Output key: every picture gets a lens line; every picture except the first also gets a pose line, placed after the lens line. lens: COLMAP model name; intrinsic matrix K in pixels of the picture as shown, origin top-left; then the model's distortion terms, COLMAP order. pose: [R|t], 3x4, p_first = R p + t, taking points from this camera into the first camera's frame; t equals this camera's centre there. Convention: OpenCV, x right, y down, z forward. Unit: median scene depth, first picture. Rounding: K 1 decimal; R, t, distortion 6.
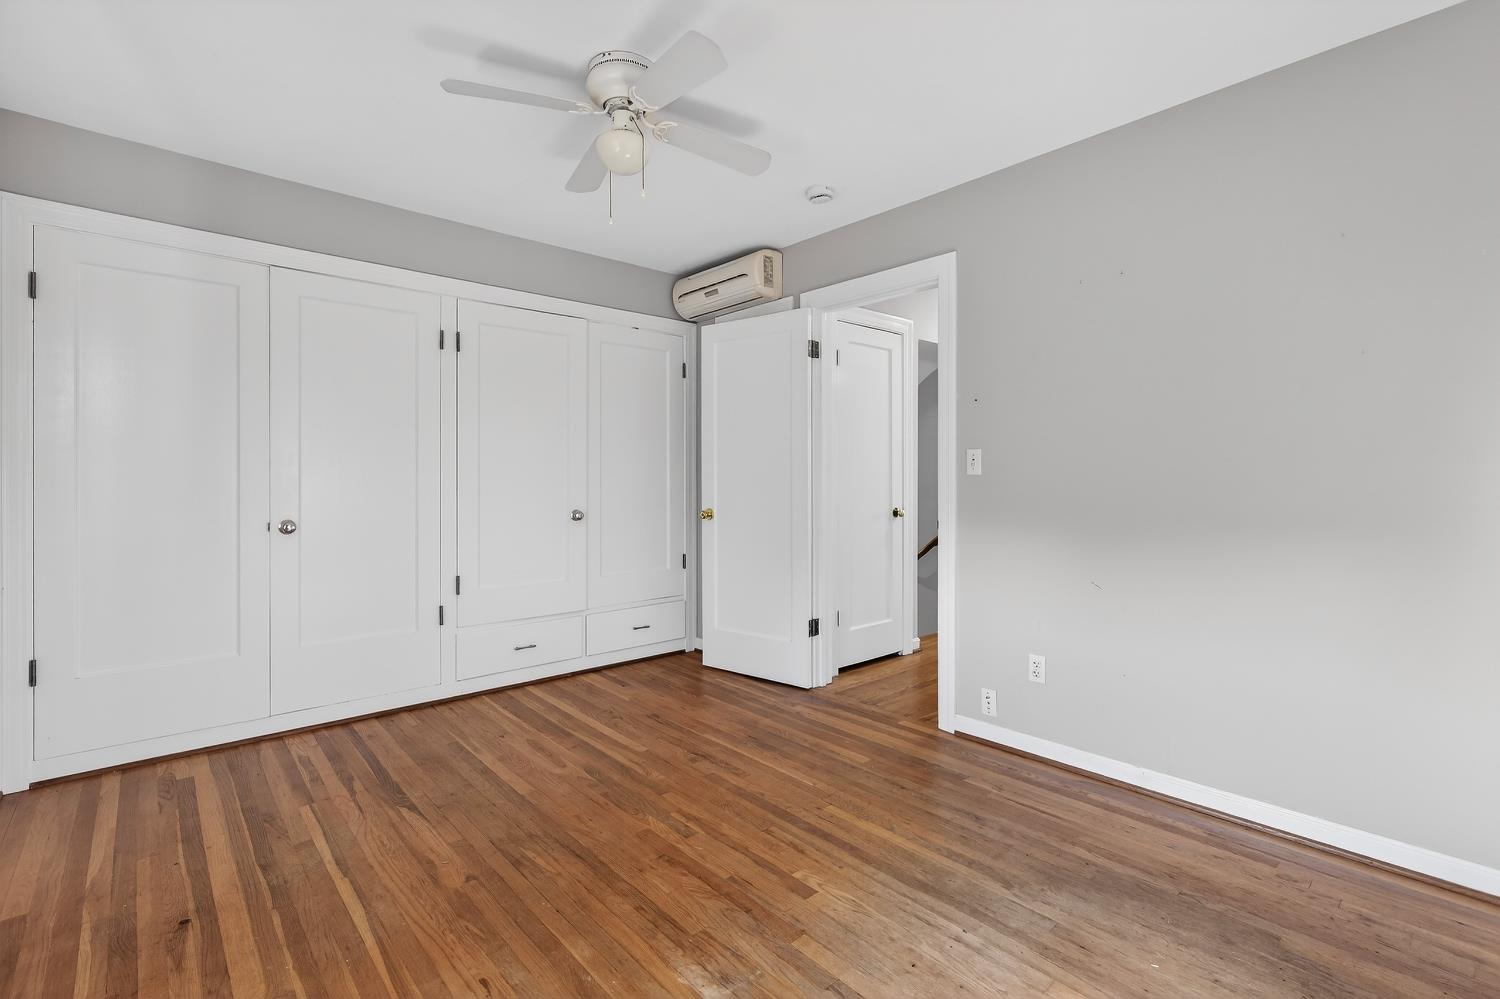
lens RADIAL K [[677.7, 0, 751.5], [0, 677.7, 464.1], [0, 0, 1]] dist [-0.001278, -0.000297]
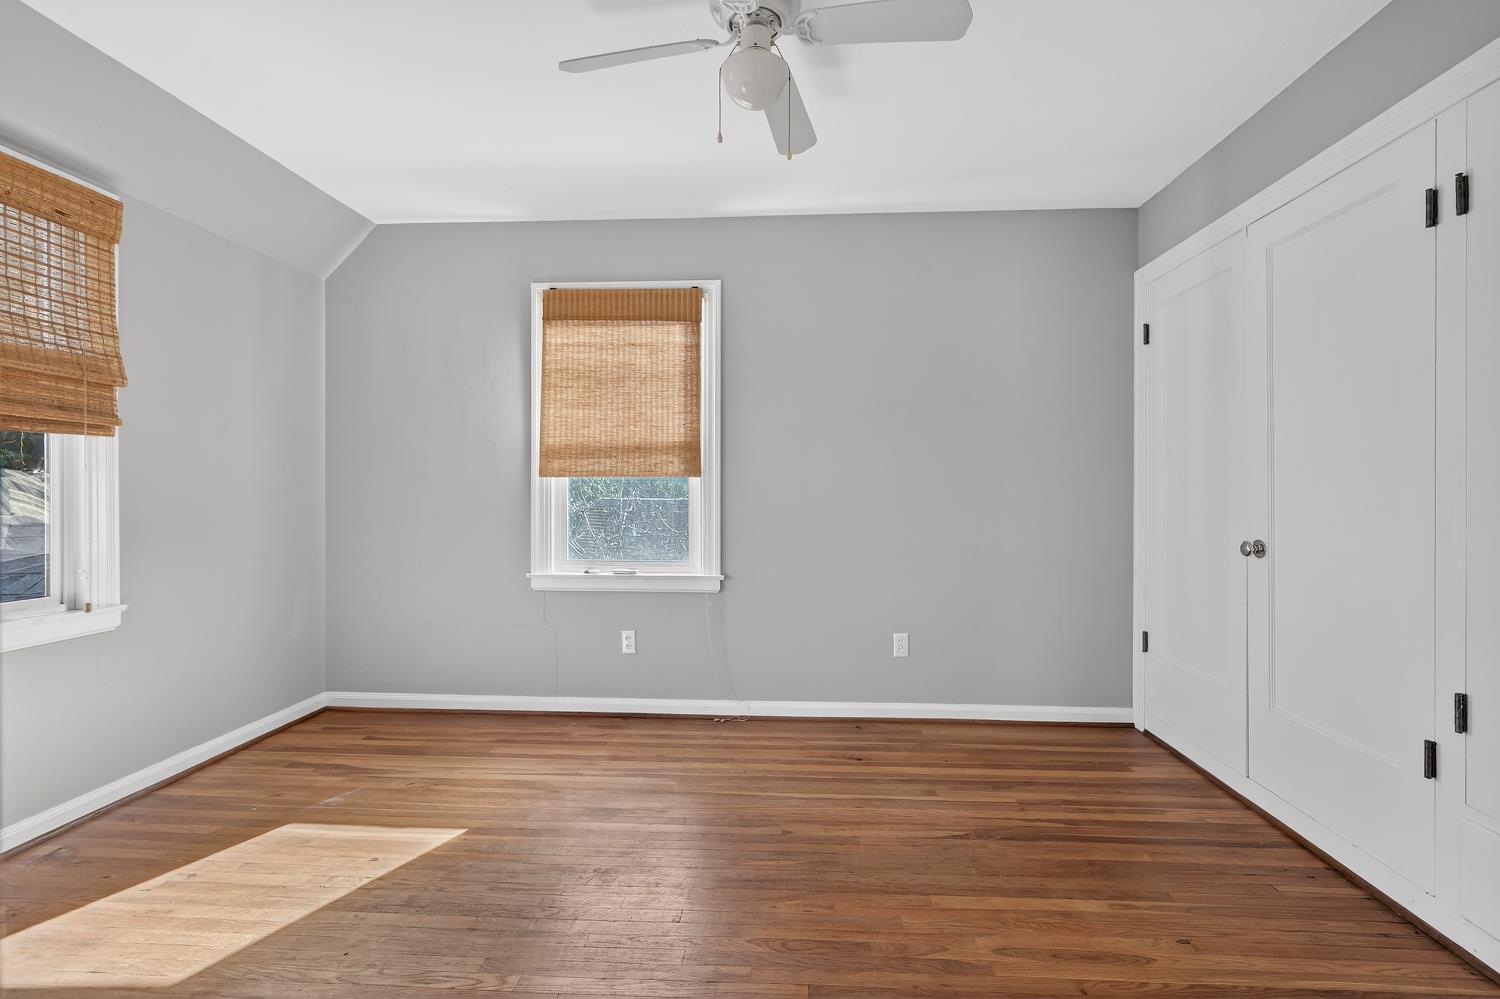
lens RADIAL K [[678.3, 0, 761.4], [0, 678.3, 482.0], [0, 0, 1]] dist [0.000031, -0.000321]
pose [[-0.704685, -0.010140, -0.709448, 0.345977], [0.012373, 0.999570, -0.026577, 0.037309], [0.709413, -0.027506, -0.704256, 1.419298]]
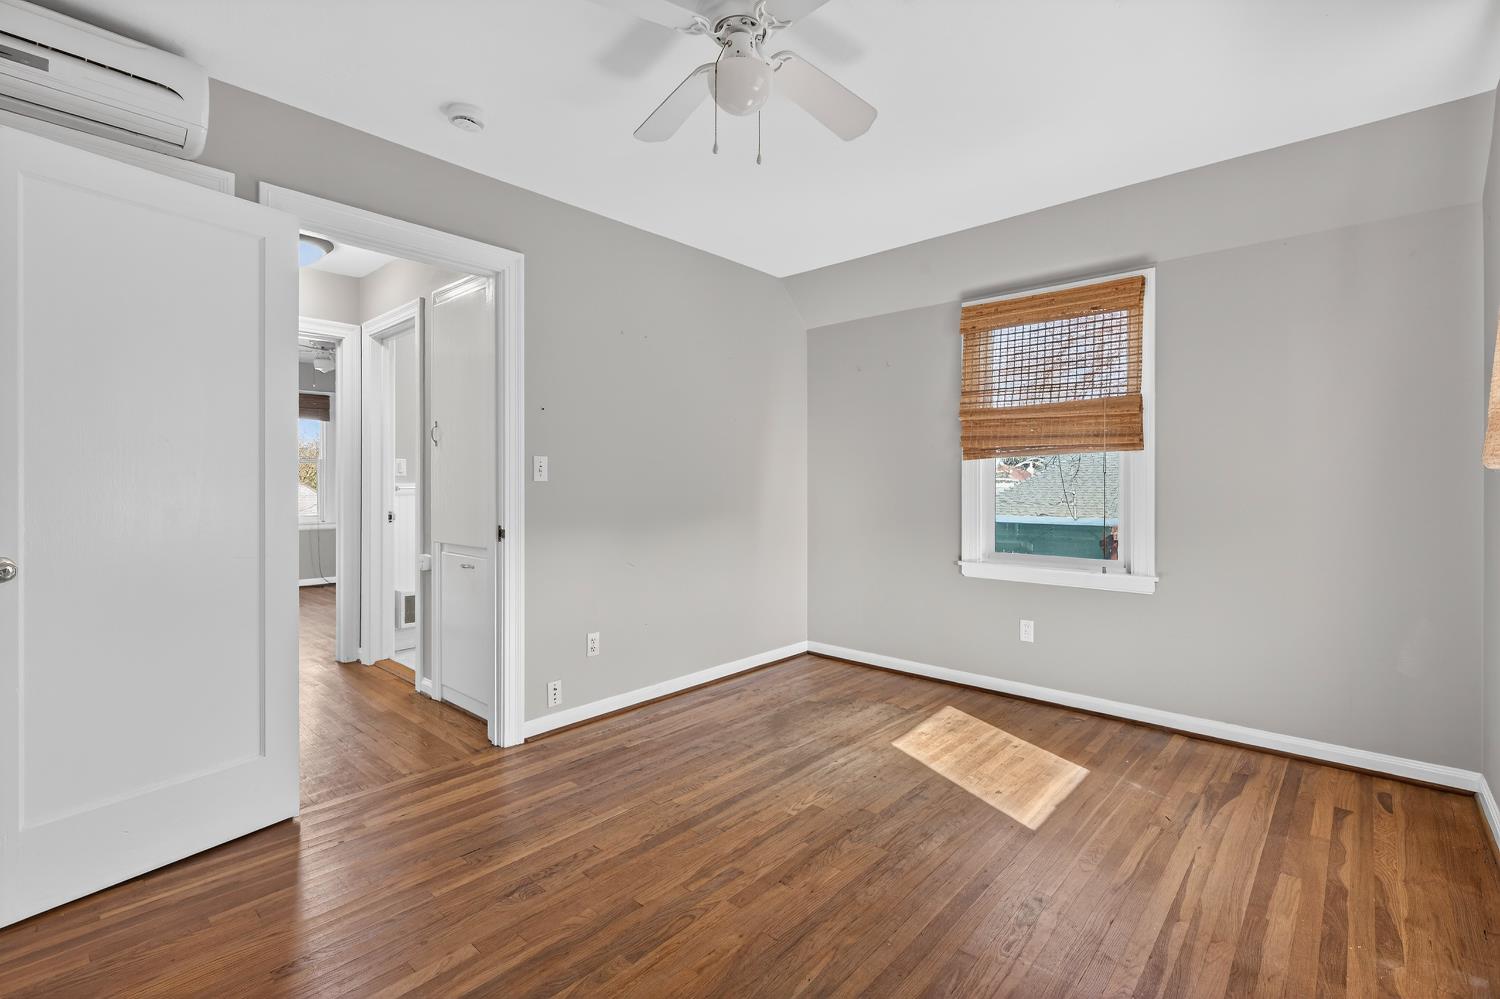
lens RADIAL K [[678.3, 0, 761.4], [0, 678.3, 482.0], [0, 0, 1]] dist [0.000031, -0.000321]
pose [[-0.113982, -0.000418, 0.993483, -0.899420], [-0.020170, 0.999795, -0.001894, 0.014468], [-0.993278, -0.020254, -0.113967, 0.960272]]
